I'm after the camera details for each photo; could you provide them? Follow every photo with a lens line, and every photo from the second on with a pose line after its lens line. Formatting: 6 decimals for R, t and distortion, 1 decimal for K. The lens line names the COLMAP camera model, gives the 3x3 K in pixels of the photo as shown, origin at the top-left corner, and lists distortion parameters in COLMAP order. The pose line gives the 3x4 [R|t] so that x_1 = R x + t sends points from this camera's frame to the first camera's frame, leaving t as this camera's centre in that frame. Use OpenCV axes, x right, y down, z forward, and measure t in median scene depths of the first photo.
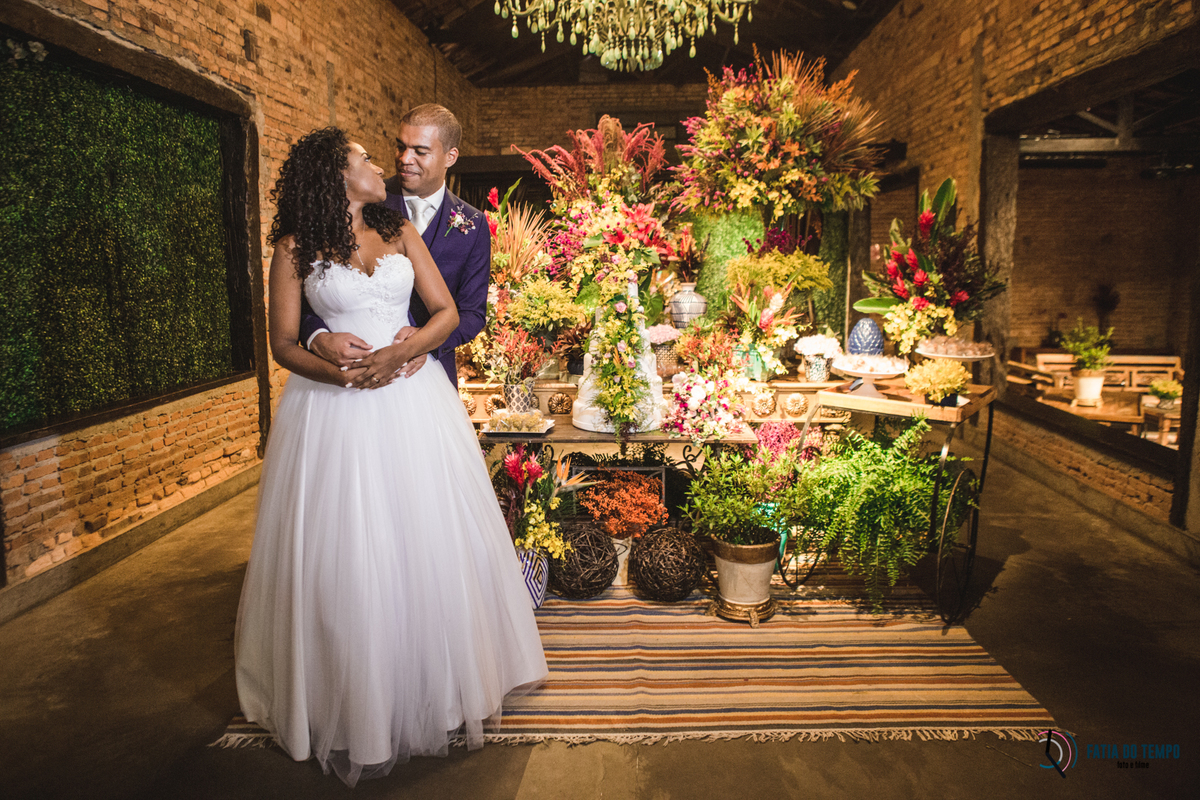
lens RADIAL K [[855.2, 0, 601.8], [0, 855.2, 400.7], [0, 0, 1]] dist [-0.063200, 0.002195]
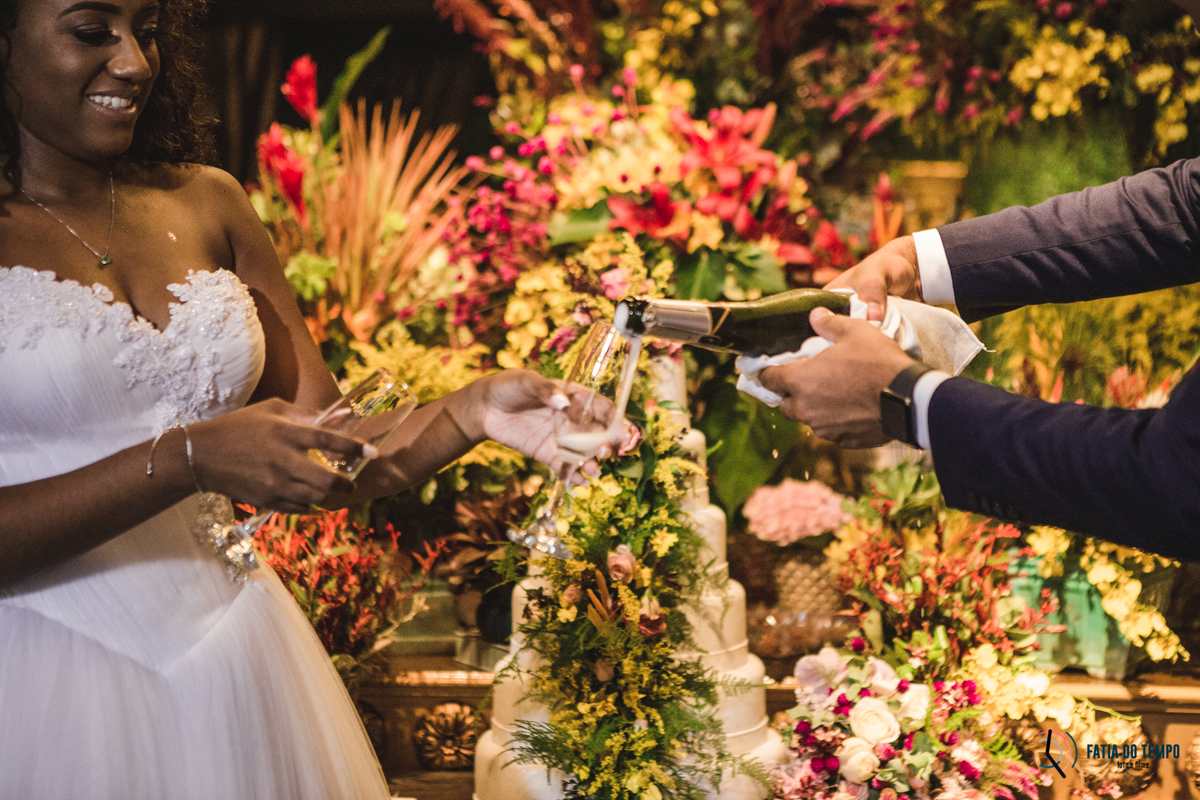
lens RADIAL K [[2367.7, 0, 599.3], [0, 2367.7, 402.7], [0, 0, 1]] dist [0.266806, 0.000000]
pose [[0.997752, 0.009826, -0.066283, 0.058642], [-0.016759, 0.994344, -0.104873, -0.026141], [0.064878, 0.105748, 0.992274, 0.119747]]
